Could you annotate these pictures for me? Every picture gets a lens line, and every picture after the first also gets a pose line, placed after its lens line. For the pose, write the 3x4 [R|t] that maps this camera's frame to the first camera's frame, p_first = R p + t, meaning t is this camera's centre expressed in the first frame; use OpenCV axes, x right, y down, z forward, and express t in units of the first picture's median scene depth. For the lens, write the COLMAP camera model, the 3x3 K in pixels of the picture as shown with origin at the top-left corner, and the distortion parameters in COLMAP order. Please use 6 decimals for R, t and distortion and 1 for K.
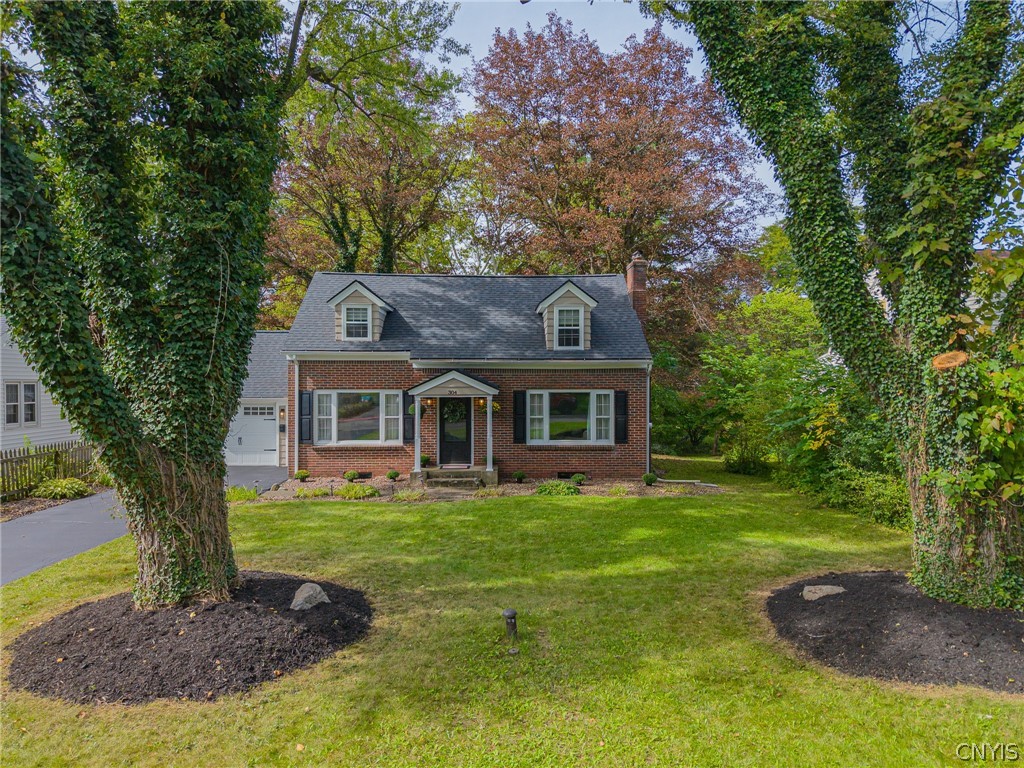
lens RADIAL K [[676.4, 0, 512.0], [0, 676.4, 384.0], [0, 0, 1]] dist [0.126219, -0.177097]
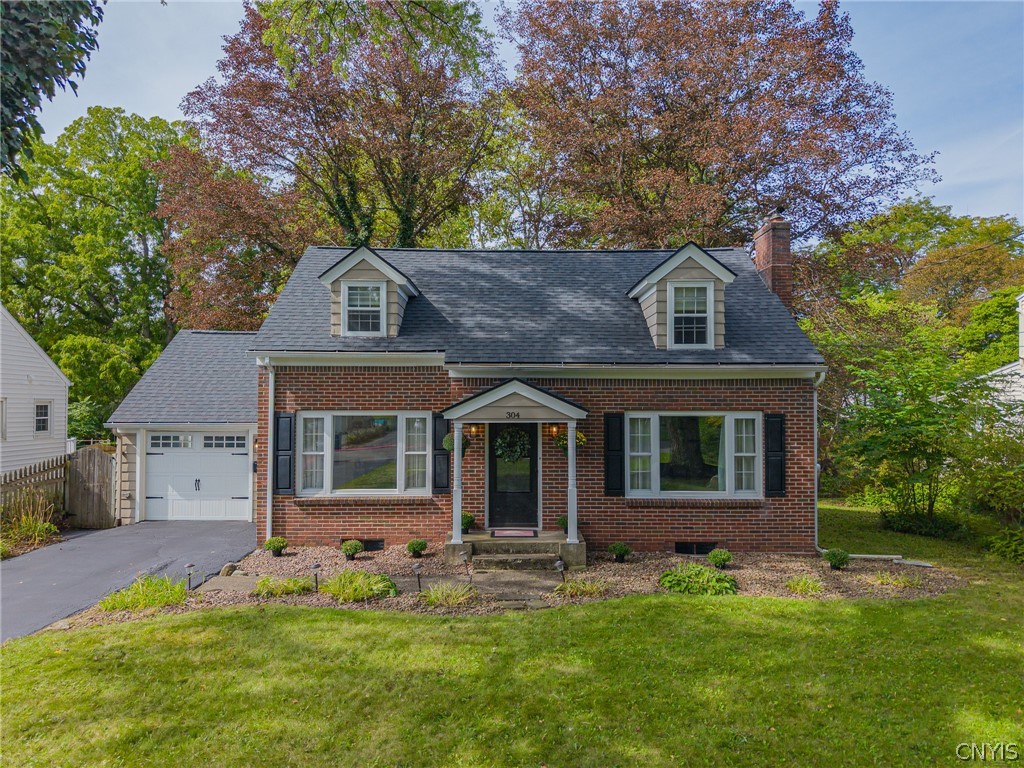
lens RADIAL K [[676.4, 0, 512.0], [0, 676.4, 384.0], [0, 0, 1]] dist [0.126219, -0.177097]
pose [[0.999781, 0.000991, -0.020894, -0.071431], [-0.001713, 0.999401, -0.034565, 0.004860], [0.020847, 0.034593, 0.999184, 0.350707]]
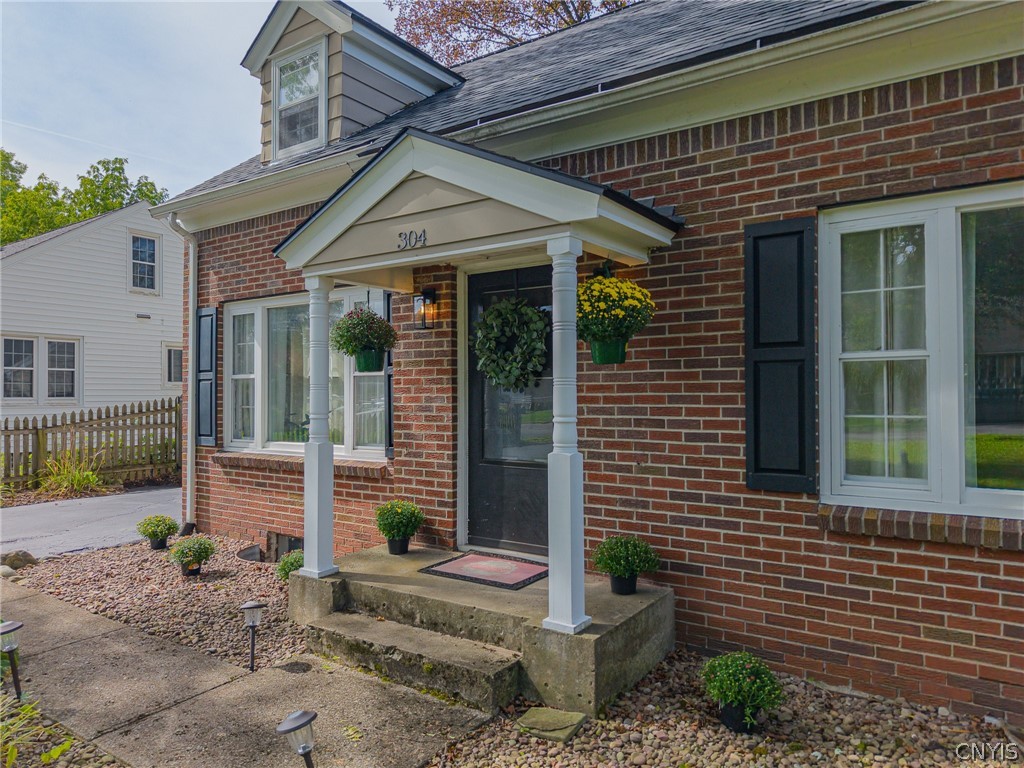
lens RADIAL K [[676.4, 0, 512.0], [0, 676.4, 384.0], [0, 0, 1]] dist [0.126219, -0.177097]
pose [[0.809936, -0.009911, -0.586434, 0.064219], [-0.002371, 0.999794, -0.020172, 0.060279], [0.586513, 0.017728, 0.809746, 0.786433]]
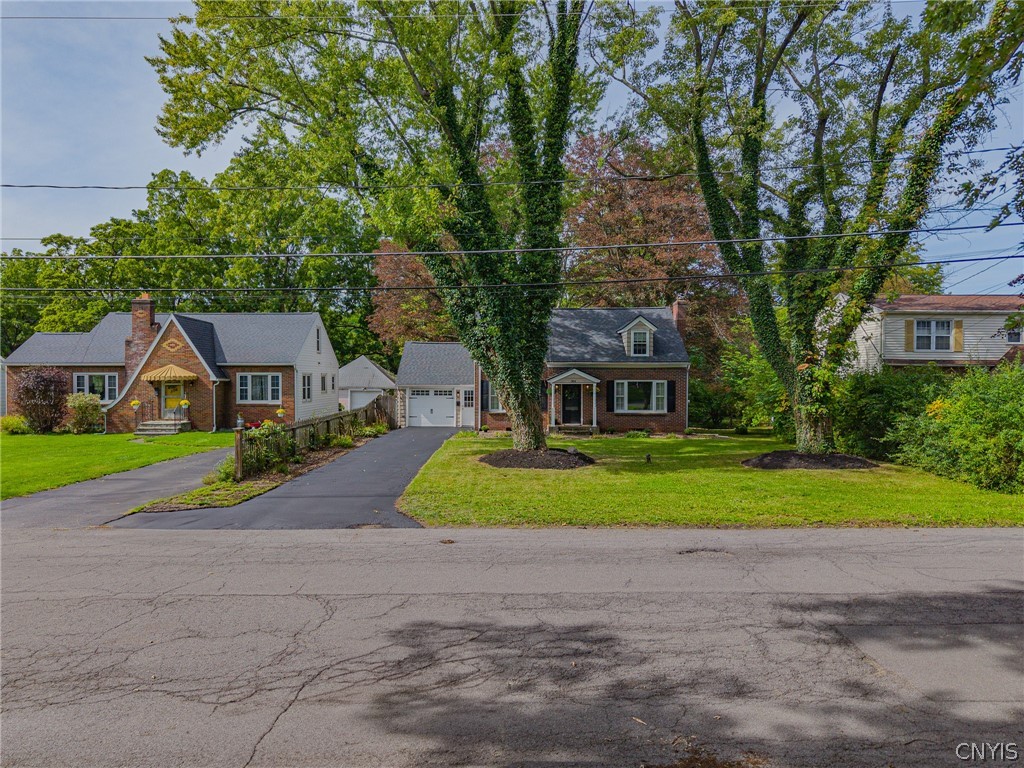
lens RADIAL K [[676.4, 0, 512.0], [0, 676.4, 384.0], [0, 0, 1]] dist [0.126219, -0.177097]
pose [[0.999457, 0.002505, -0.032864, -0.176951], [-0.002271, 0.999972, 0.007170, 0.006948], [0.032881, -0.007092, 0.999434, -0.692926]]
